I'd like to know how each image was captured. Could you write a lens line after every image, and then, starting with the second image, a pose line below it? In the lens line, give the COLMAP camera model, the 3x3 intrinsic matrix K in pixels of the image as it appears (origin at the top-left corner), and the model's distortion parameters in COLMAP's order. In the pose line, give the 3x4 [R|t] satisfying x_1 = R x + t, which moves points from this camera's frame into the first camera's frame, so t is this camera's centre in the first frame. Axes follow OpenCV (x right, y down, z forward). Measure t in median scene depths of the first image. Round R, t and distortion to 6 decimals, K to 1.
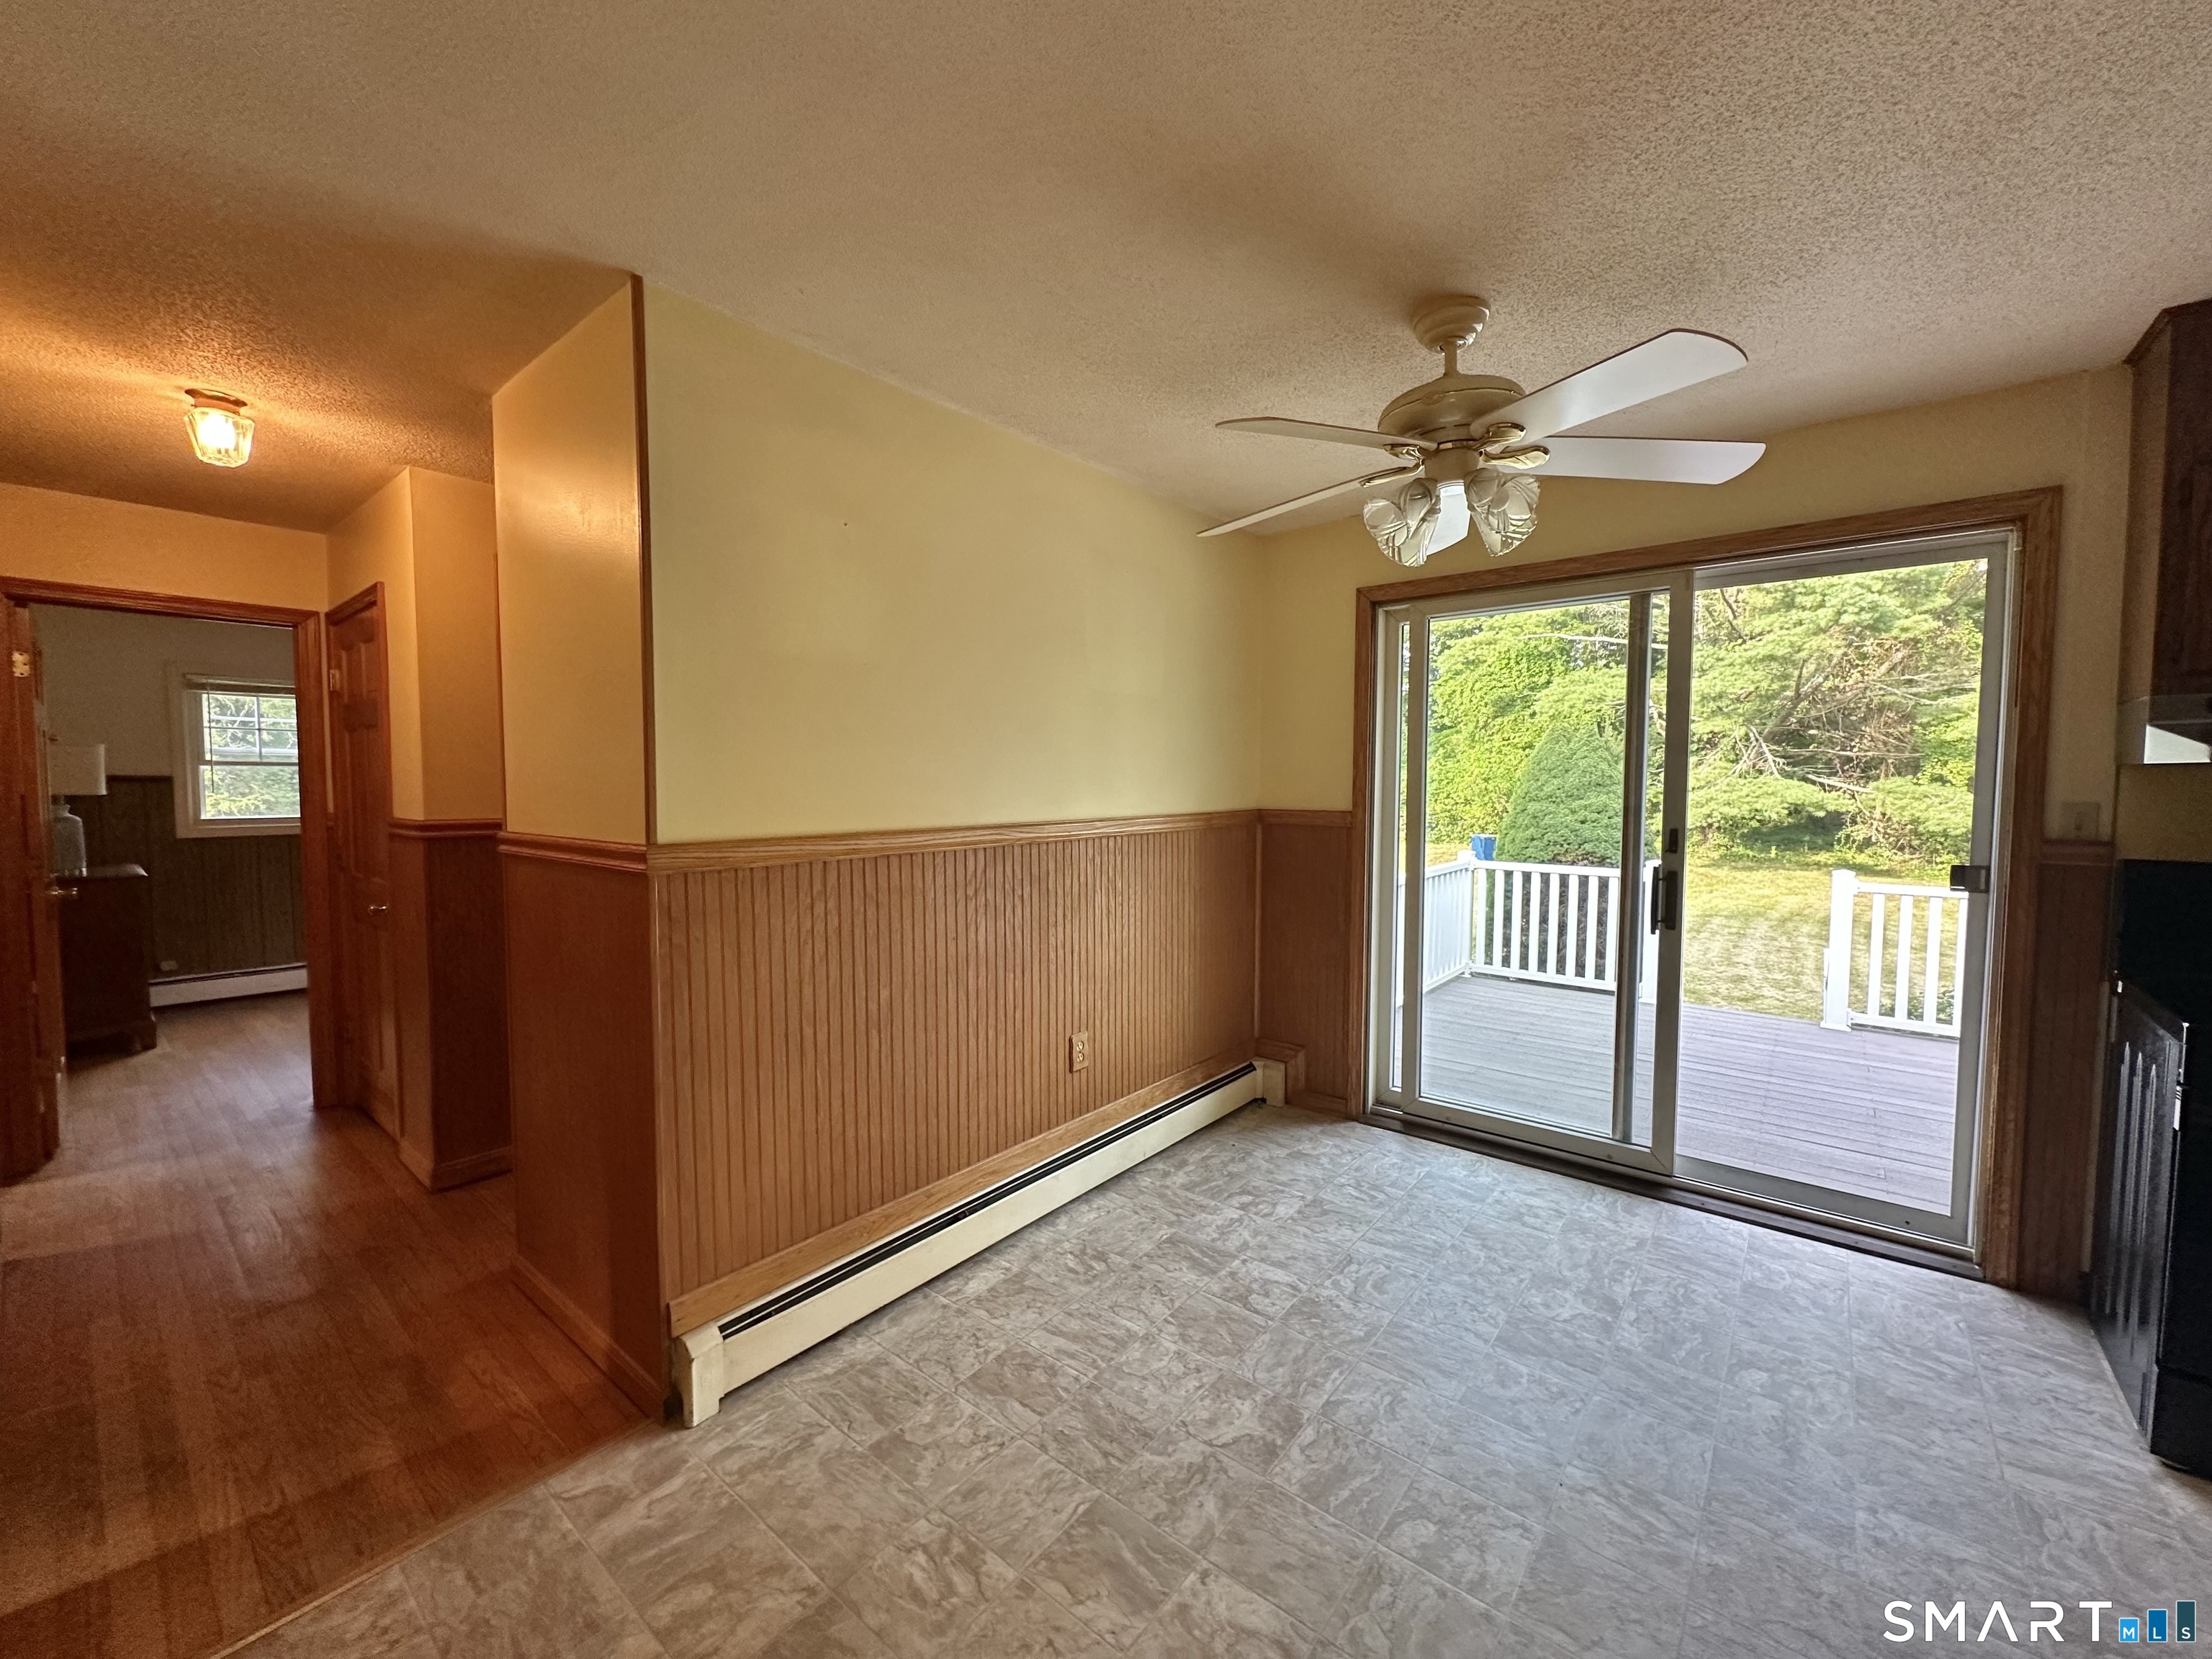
lens RADIAL K [[897.3, 0, 1106.0], [0, 897.3, 829.5], [0, 0, 1]] dist [-0.000245, 0.000277]
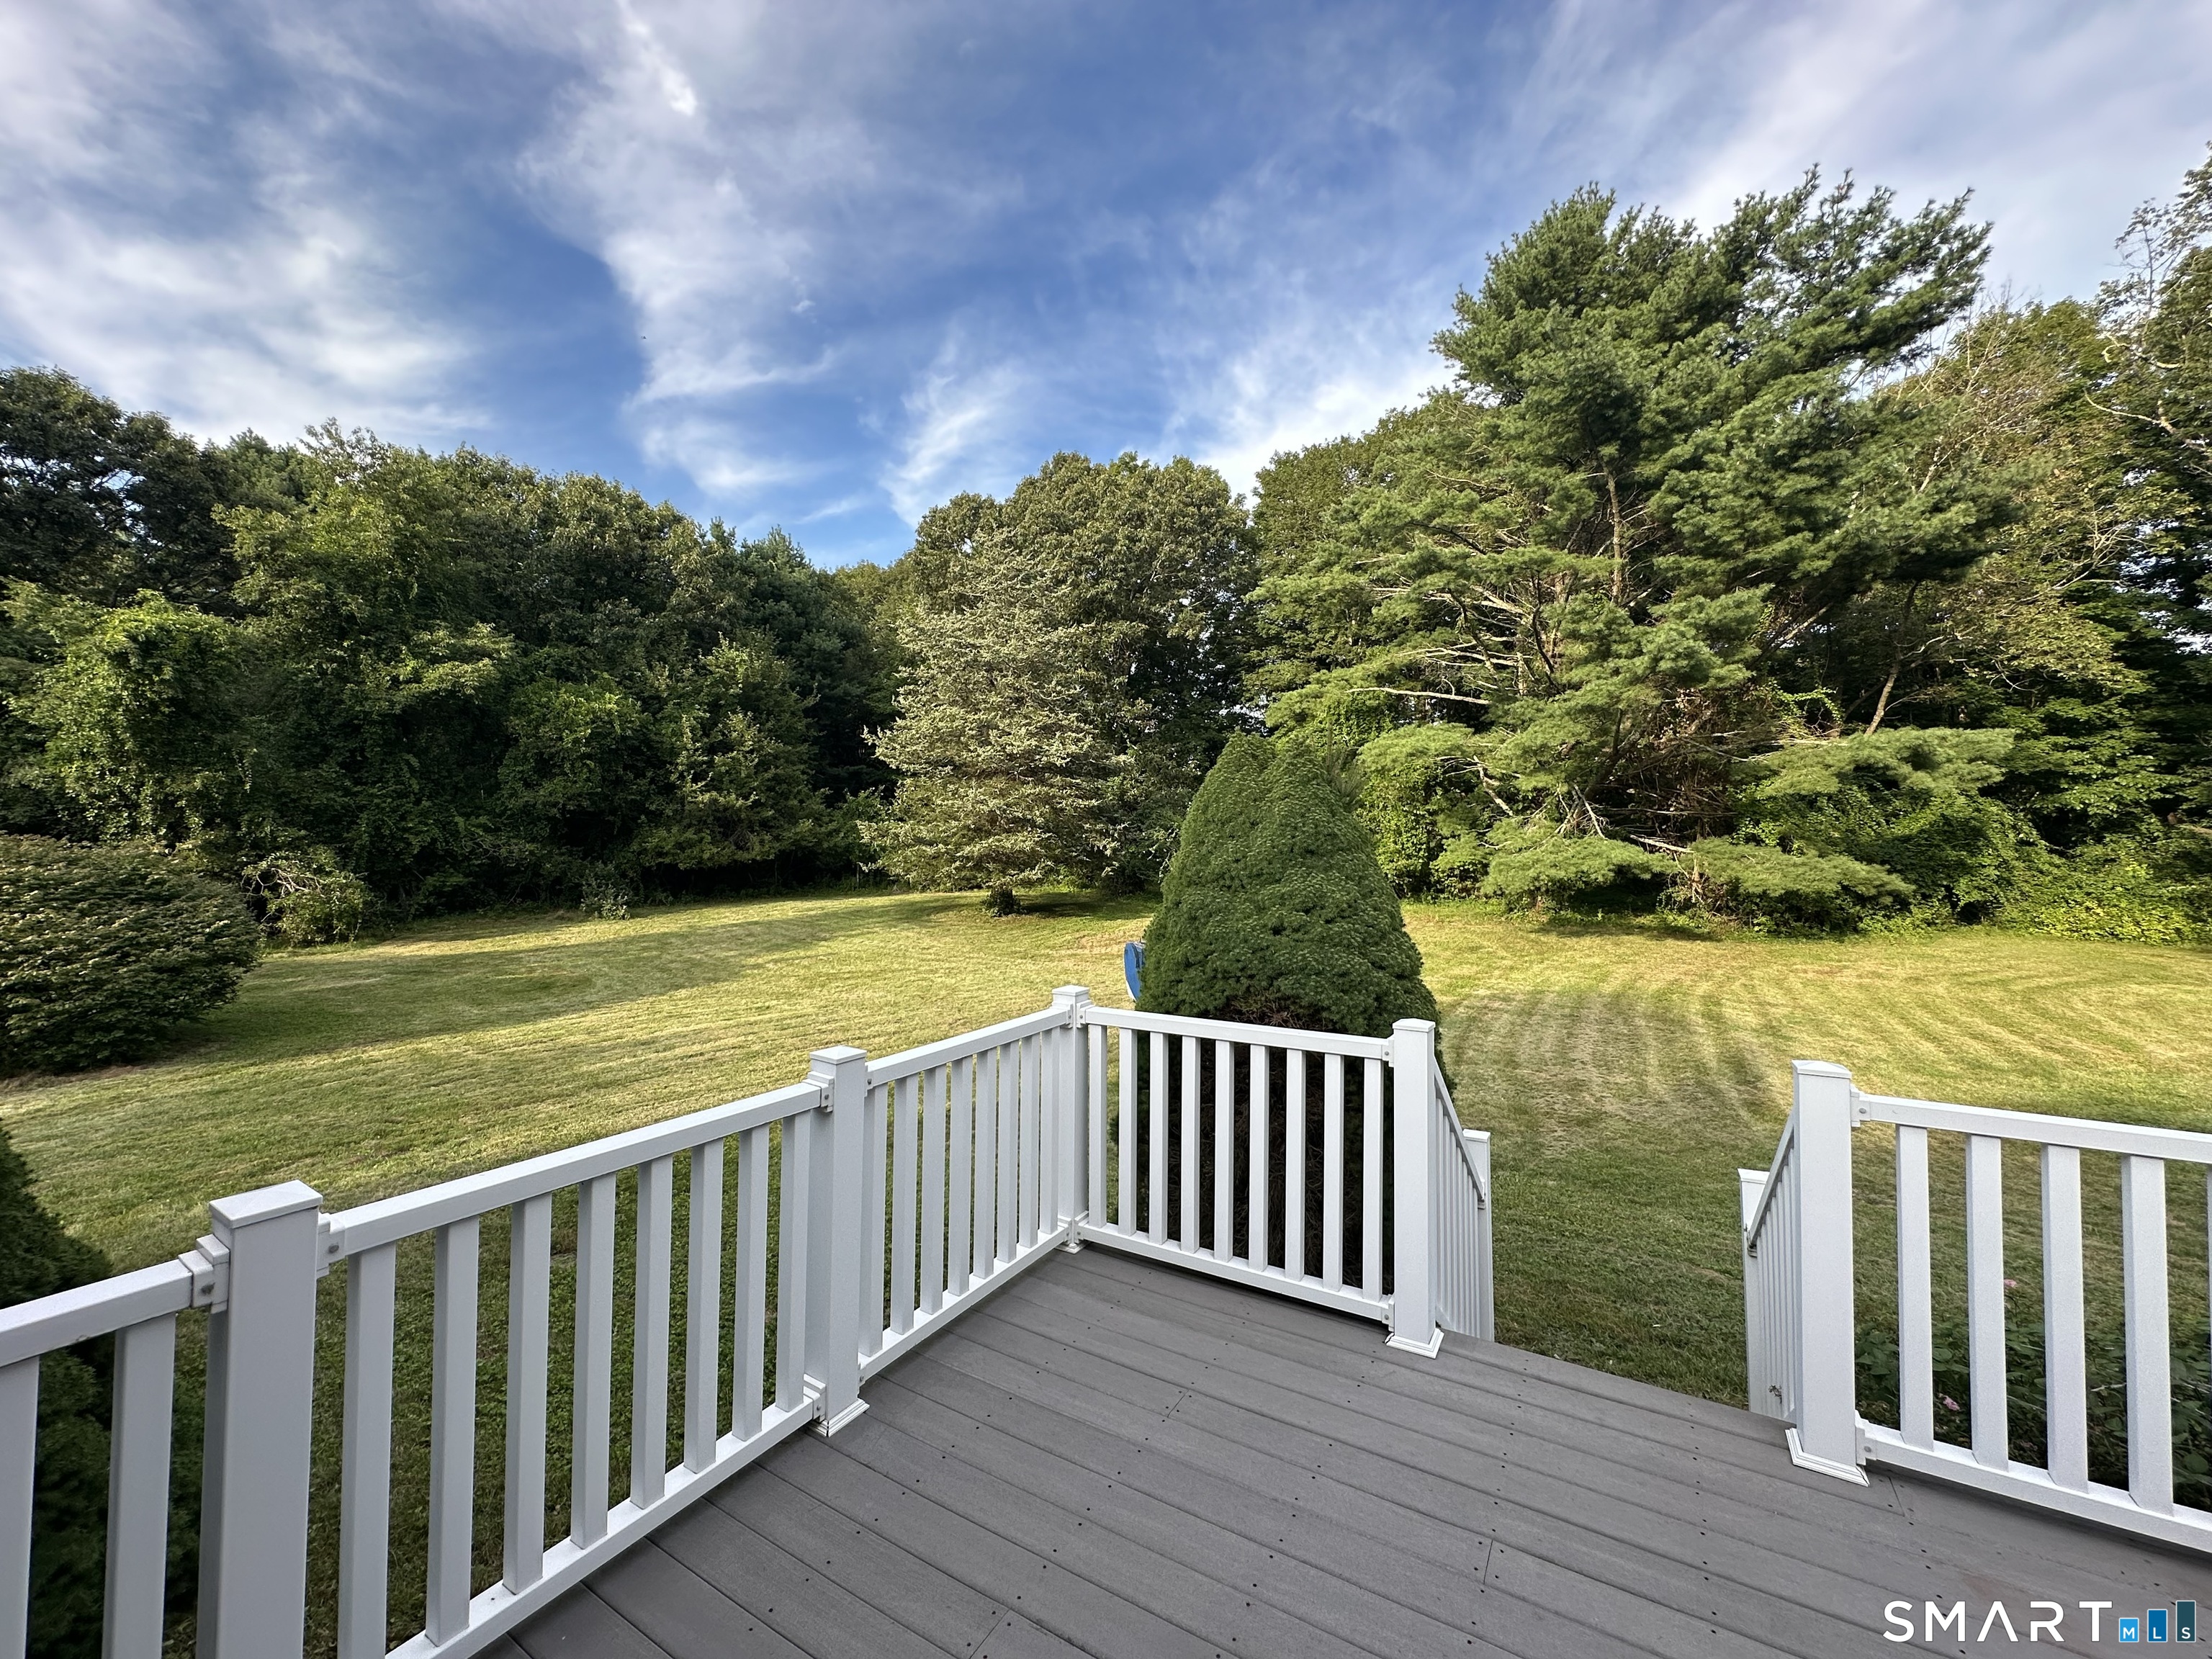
lens RADIAL K [[897.3, 0, 1106.0], [0, 897.3, 829.5], [0, 0, 1]] dist [-0.000245, 0.000277]
pose [[0.989761, -0.000003, 0.142737, 0.103155], [0.009654, 0.997711, -0.066927, -0.008526], [-0.142410, 0.067620, 0.987495, 0.149012]]
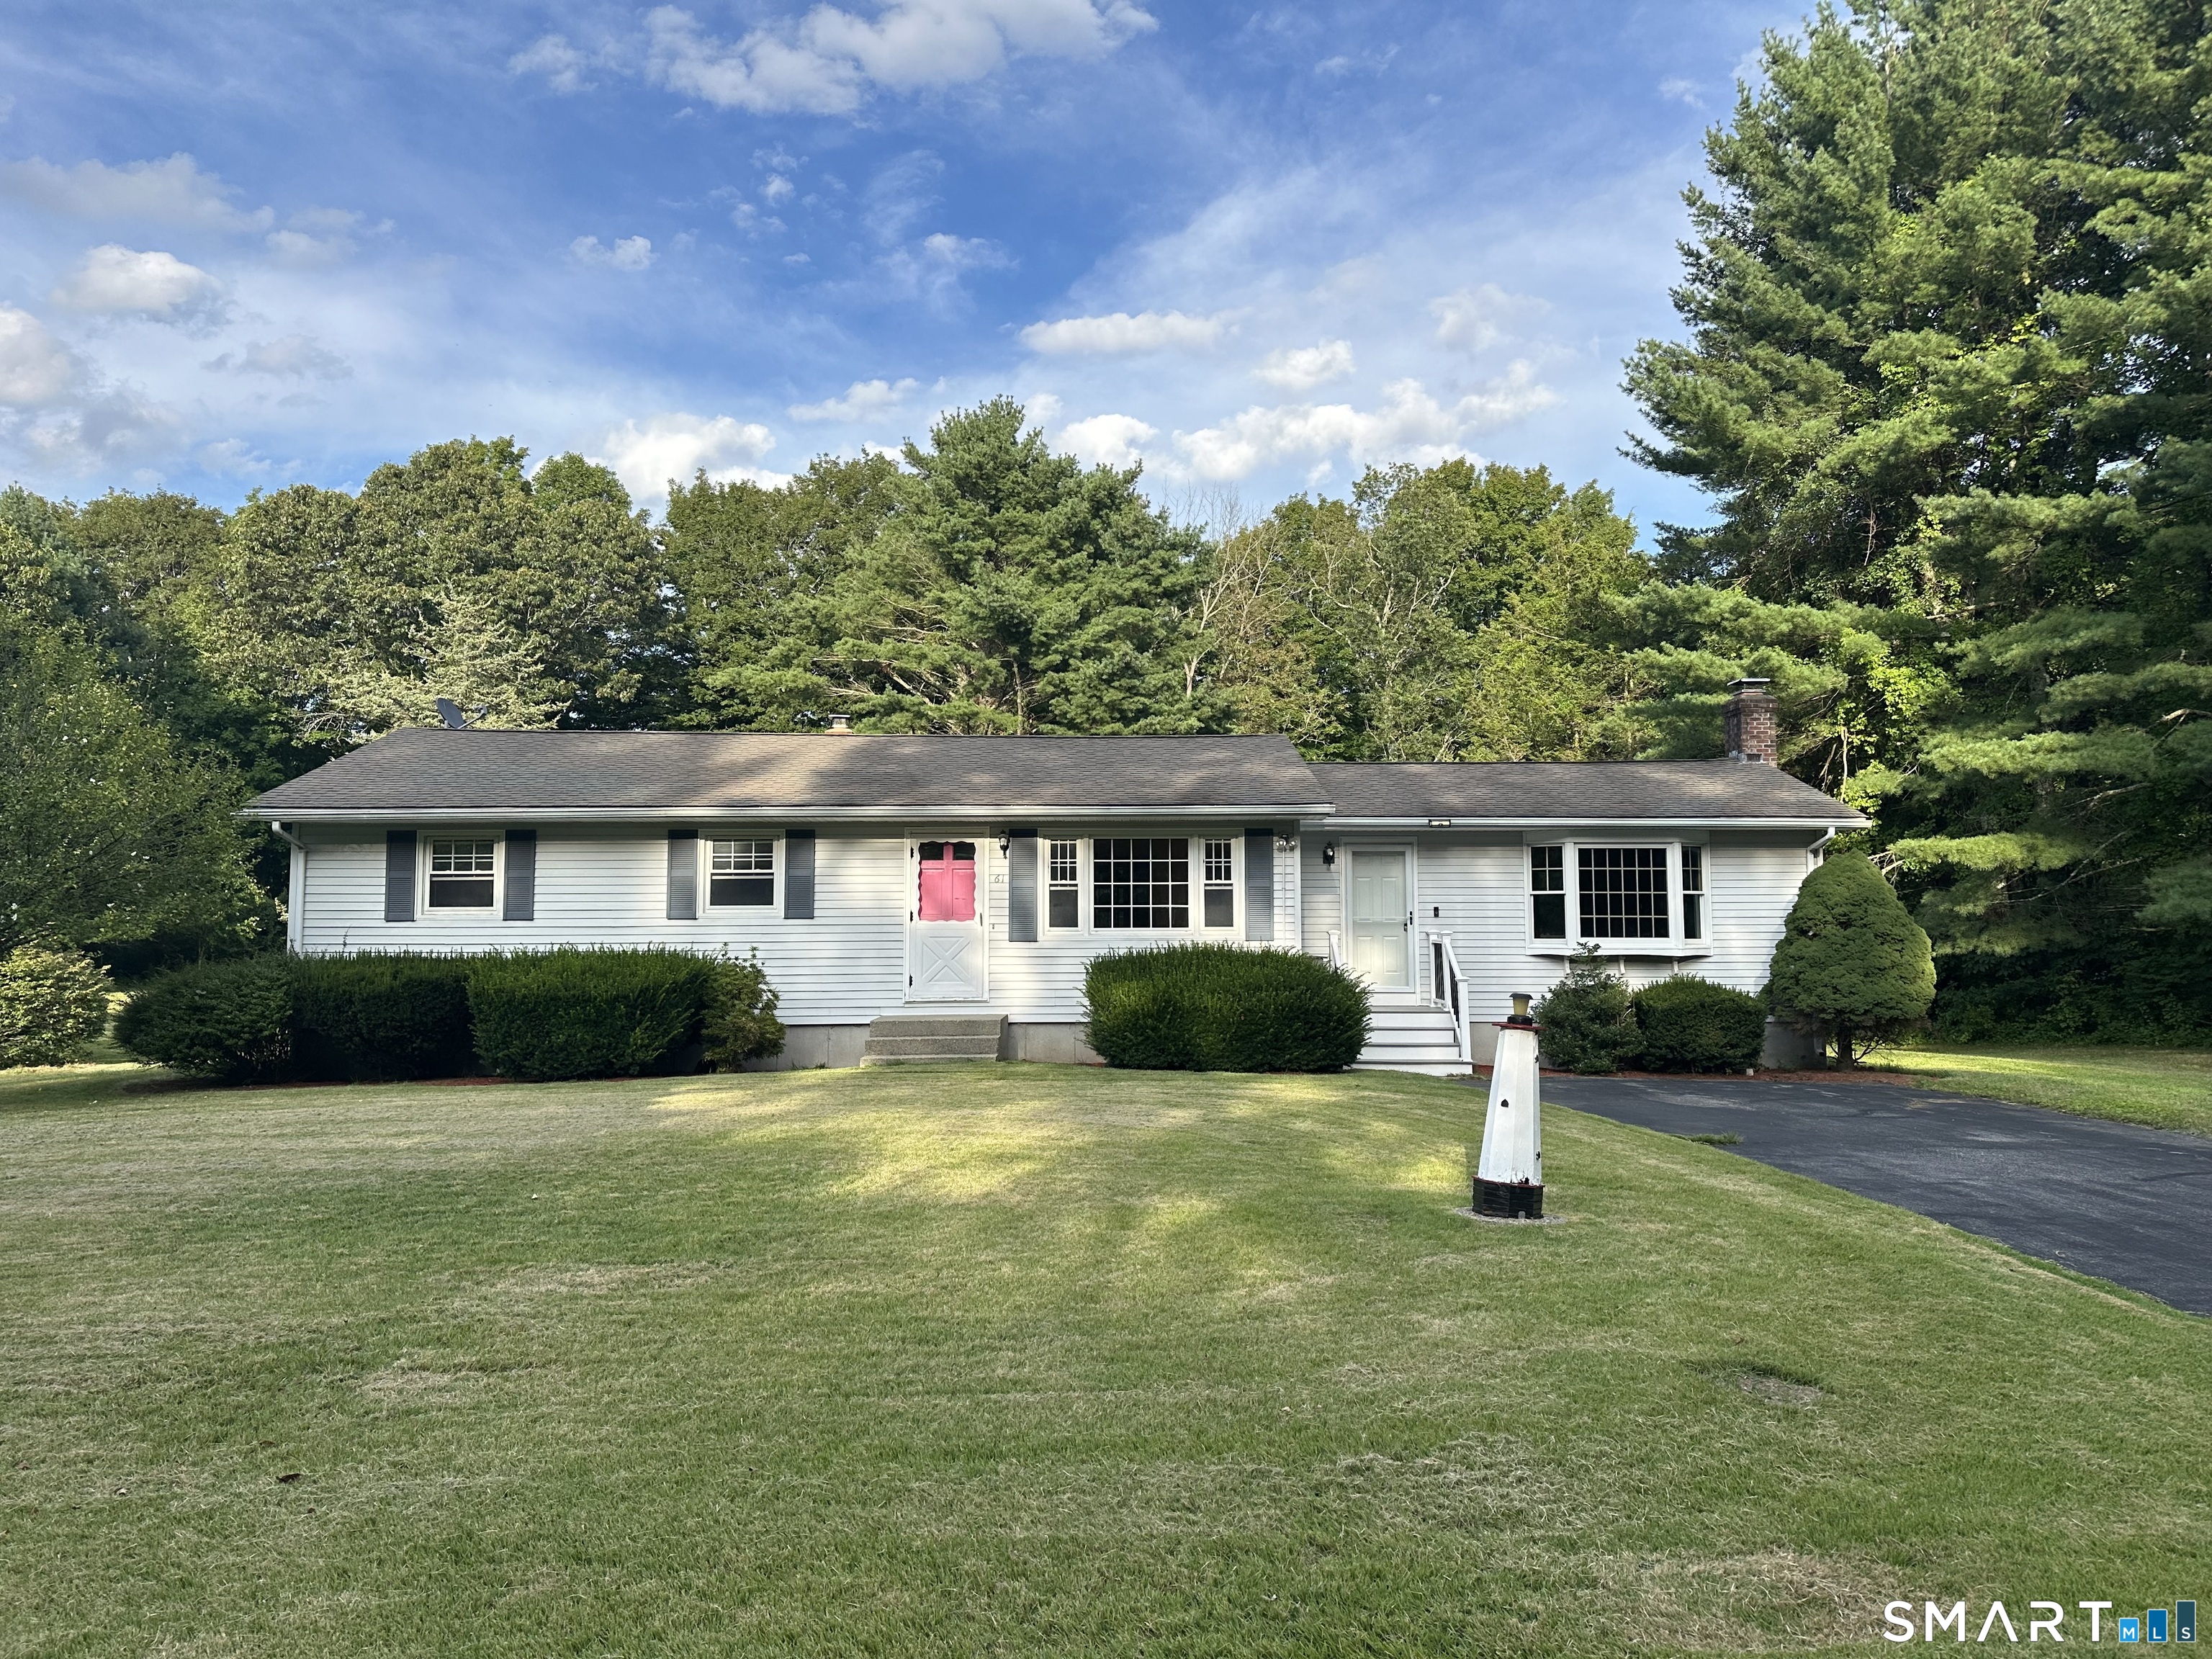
lens RADIAL K [[1537.9, 0, 1106.0], [0, 1537.9, 829.5], [0, 0, 1]] dist [0.004181, 0.001962]
pose [[0.771890, 0.036112, 0.634730, -0.546882], [0.041361, 0.993418, -0.106817, 0.062329], [-0.634410, 0.108704, 0.765316, -0.786514]]
